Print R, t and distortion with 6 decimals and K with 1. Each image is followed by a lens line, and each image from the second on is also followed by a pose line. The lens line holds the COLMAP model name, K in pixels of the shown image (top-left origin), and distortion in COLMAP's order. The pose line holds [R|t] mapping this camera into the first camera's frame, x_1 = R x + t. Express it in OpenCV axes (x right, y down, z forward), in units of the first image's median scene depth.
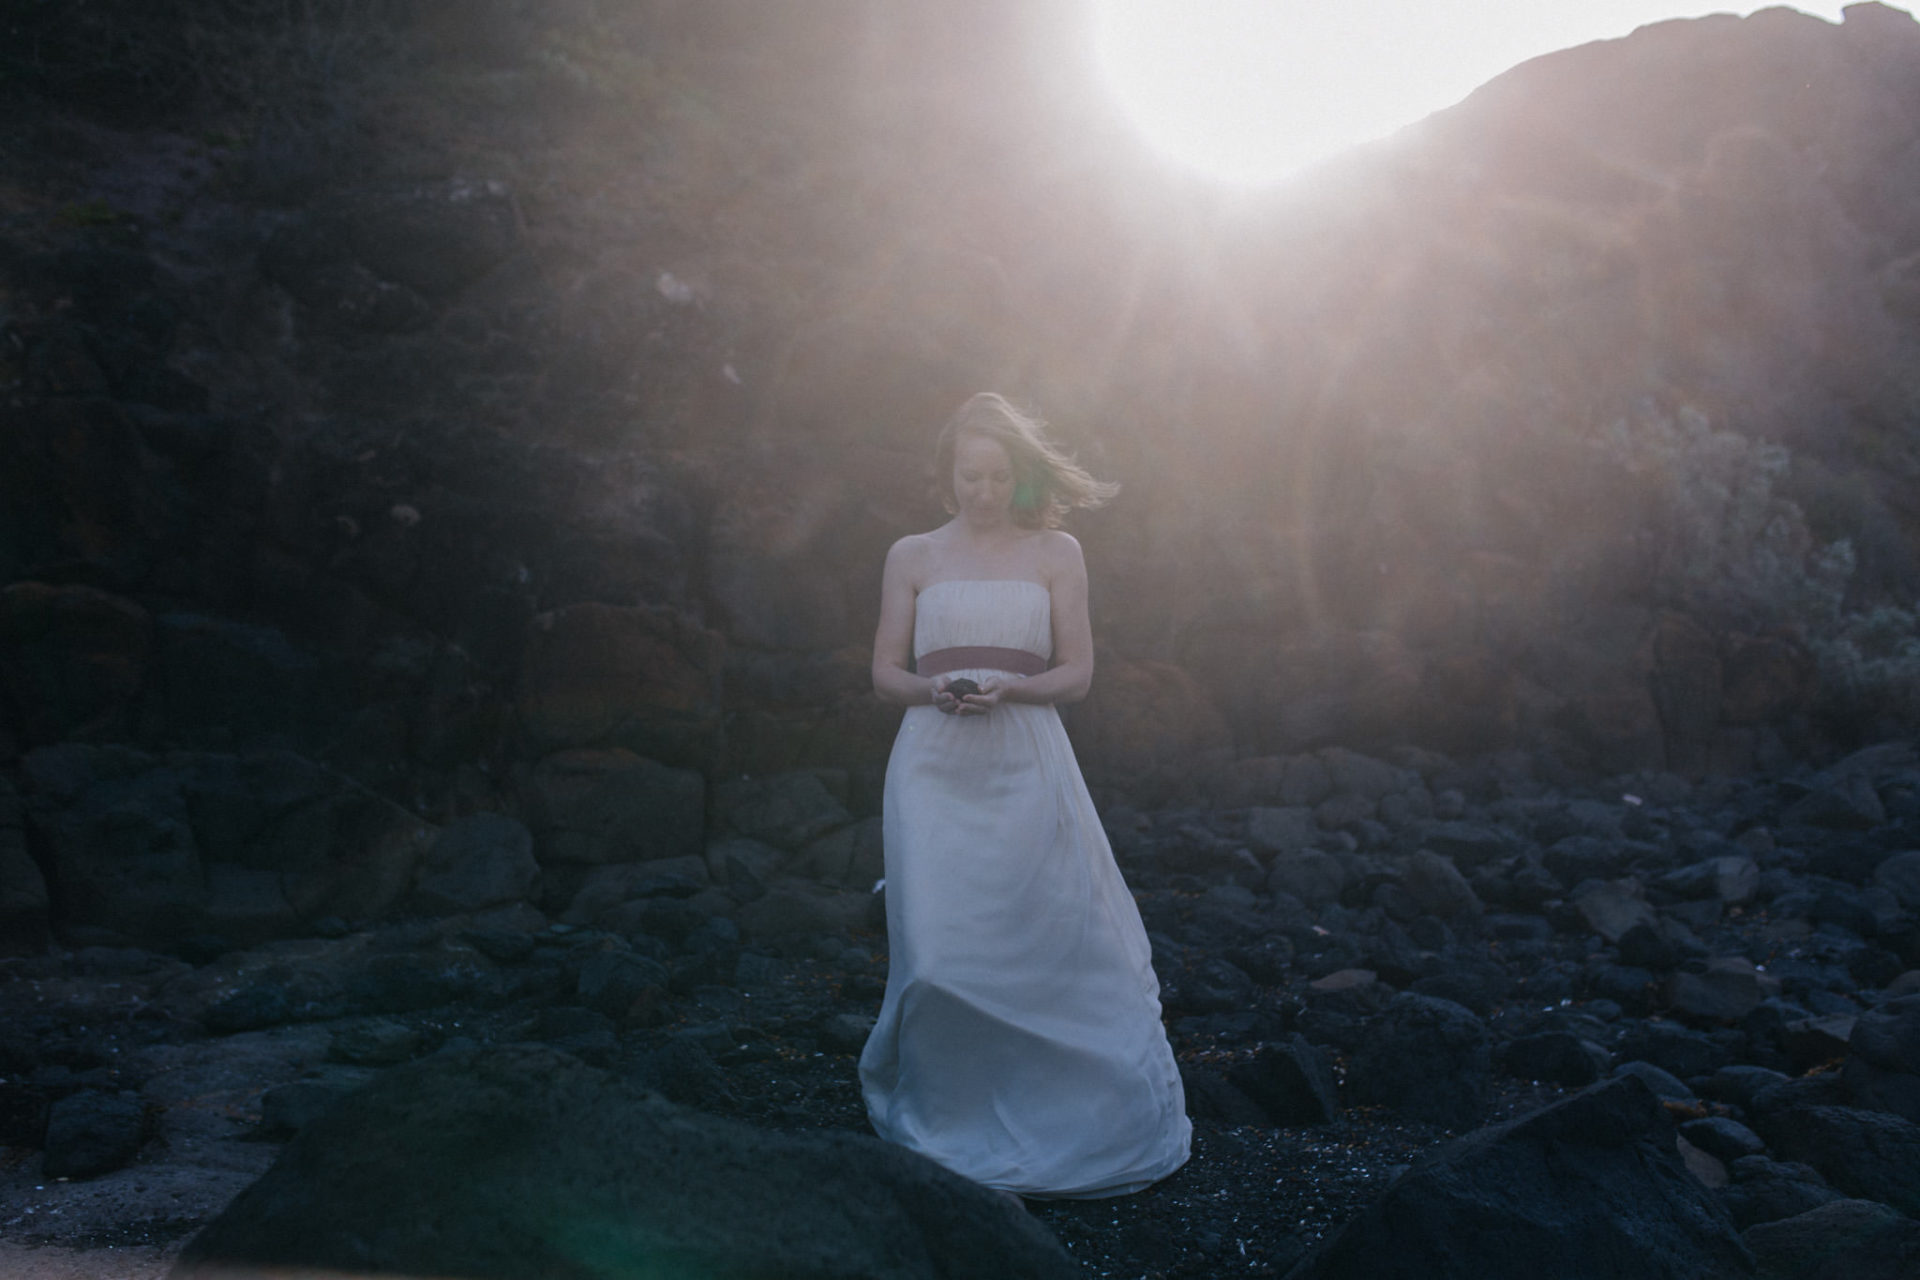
lens RADIAL K [[1821.2, 0, 960.6], [0, 1821.2, 661.9], [0, 0, 1]] dist [-0.005056, -0.008795]
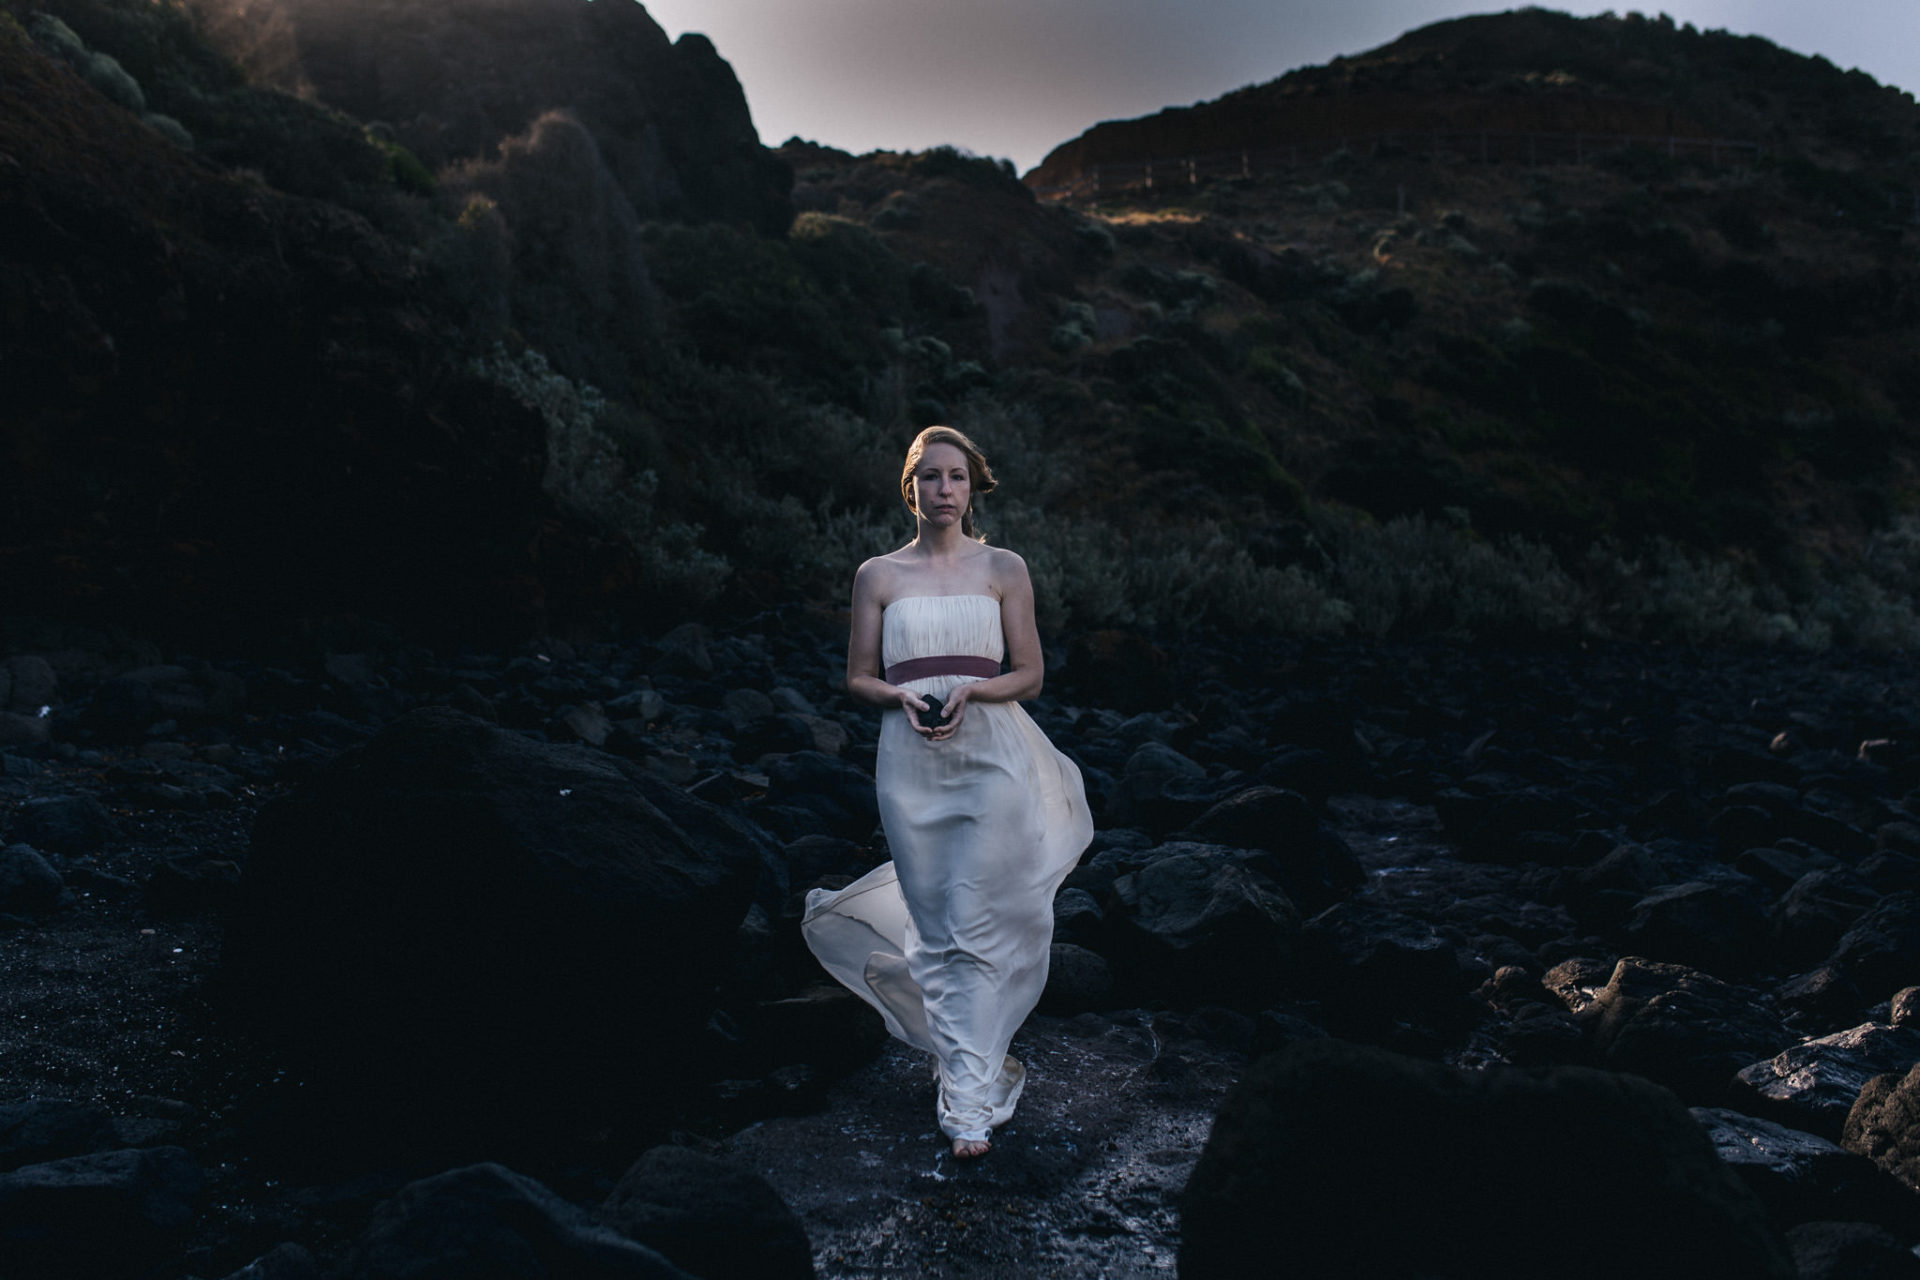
lens RADIAL K [[1868.2, 0, 953.5], [0, 1868.2, 649.5], [0, 0, 1]] dist [0.002603, 0.007935]
pose [[0.774578, 0.015076, 0.632299, -0.358856], [-0.048564, 0.998182, 0.035692, 0.006402], [-0.630611, -0.058353, 0.773902, -0.352504]]
